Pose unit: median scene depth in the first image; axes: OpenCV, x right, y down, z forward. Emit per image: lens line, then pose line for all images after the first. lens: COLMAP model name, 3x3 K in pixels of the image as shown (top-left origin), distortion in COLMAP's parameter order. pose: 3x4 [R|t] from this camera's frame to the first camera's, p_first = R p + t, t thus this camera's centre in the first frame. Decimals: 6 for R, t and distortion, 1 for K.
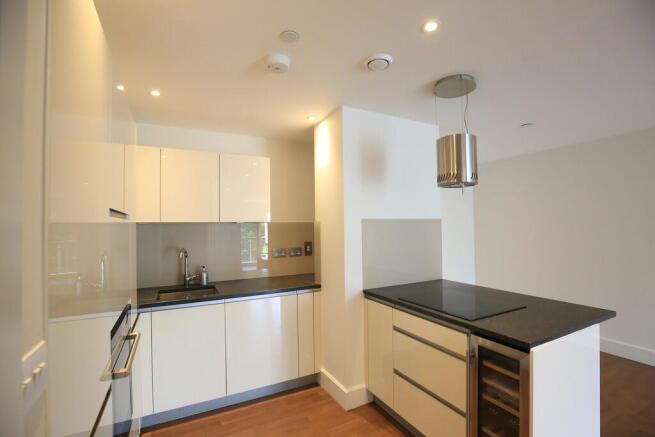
lens RADIAL K [[297.8, 0, 327.5], [0, 297.8, 218.5], [0, 0, 1]] dist [-0.026818, 0.000045]
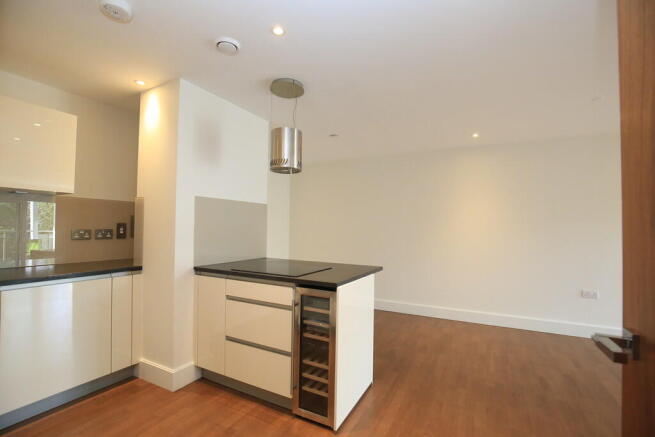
lens RADIAL K [[297.8, 0, 327.5], [0, 297.8, 218.5], [0, 0, 1]] dist [-0.026818, 0.000045]
pose [[0.818083, 0.041337, 0.573613, -0.091456], [-0.033004, 0.999144, -0.024933, 0.091510], [-0.574152, 0.001466, 0.818747, -0.068029]]
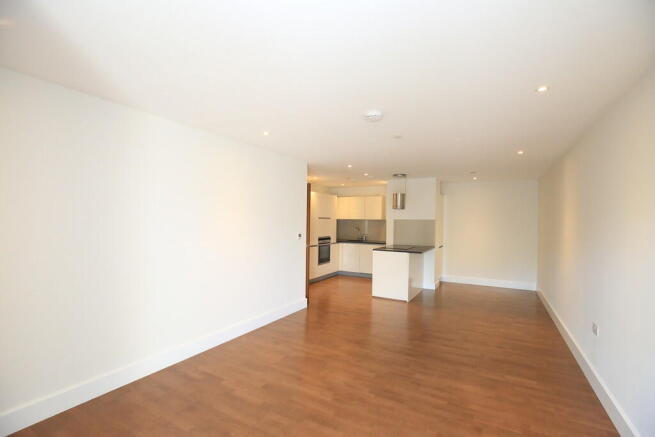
lens RADIAL K [[297.8, 0, 327.5], [0, 297.8, 218.5], [0, 0, 1]] dist [-0.026818, 0.000045]
pose [[0.544626, 0.008648, -0.838635, 2.085245], [0.002577, 0.999925, 0.011984, -0.042434], [0.838675, -0.008688, 0.544562, -1.037920]]
